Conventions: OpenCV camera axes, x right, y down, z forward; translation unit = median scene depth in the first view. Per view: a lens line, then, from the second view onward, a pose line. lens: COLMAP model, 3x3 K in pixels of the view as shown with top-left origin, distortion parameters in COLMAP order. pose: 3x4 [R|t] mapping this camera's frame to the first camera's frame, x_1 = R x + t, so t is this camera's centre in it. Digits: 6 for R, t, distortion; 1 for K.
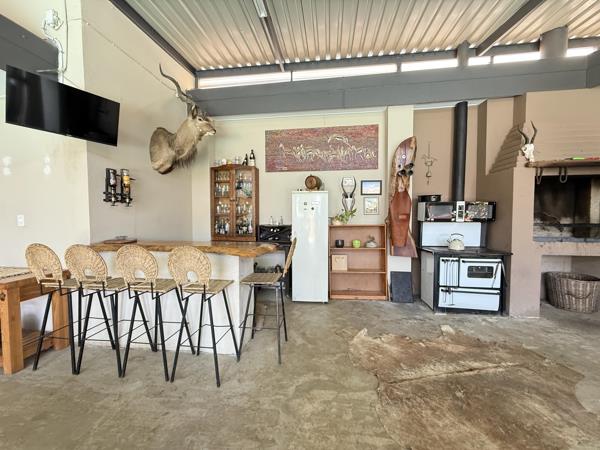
lens RADIAL K [[239.7, 0, 298.4], [0, 239.7, 224.7], [0, 0, 1]] dist [-0.000262, 0.000118]
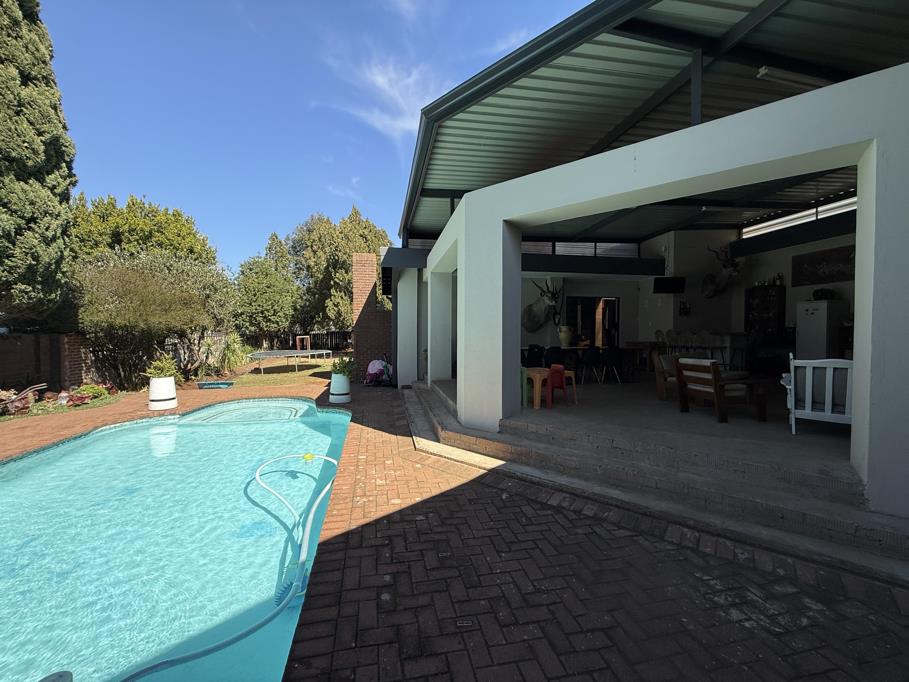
lens RADIAL K [[363.1, 0, 452.0], [0, 363.1, 340.5], [0, 0, 1]] dist [-0.000262, 0.000118]
pose [[0.311096, 0.023215, -0.950095, 1.339161], [-0.039198, 0.999164, 0.011580, 0.139305], [0.949570, 0.033639, 0.311746, -1.570680]]
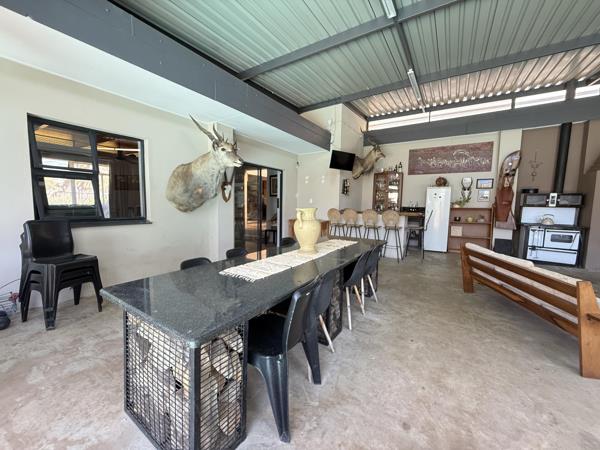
lens RADIAL K [[239.7, 0, 298.4], [0, 239.7, 224.7], [0, 0, 1]] dist [-0.000262, 0.000118]
pose [[0.904973, 0.055670, -0.421810, -0.116711], [-0.035866, 0.997856, 0.054748, 0.068156], [0.423954, -0.034417, 0.905030, -0.939695]]
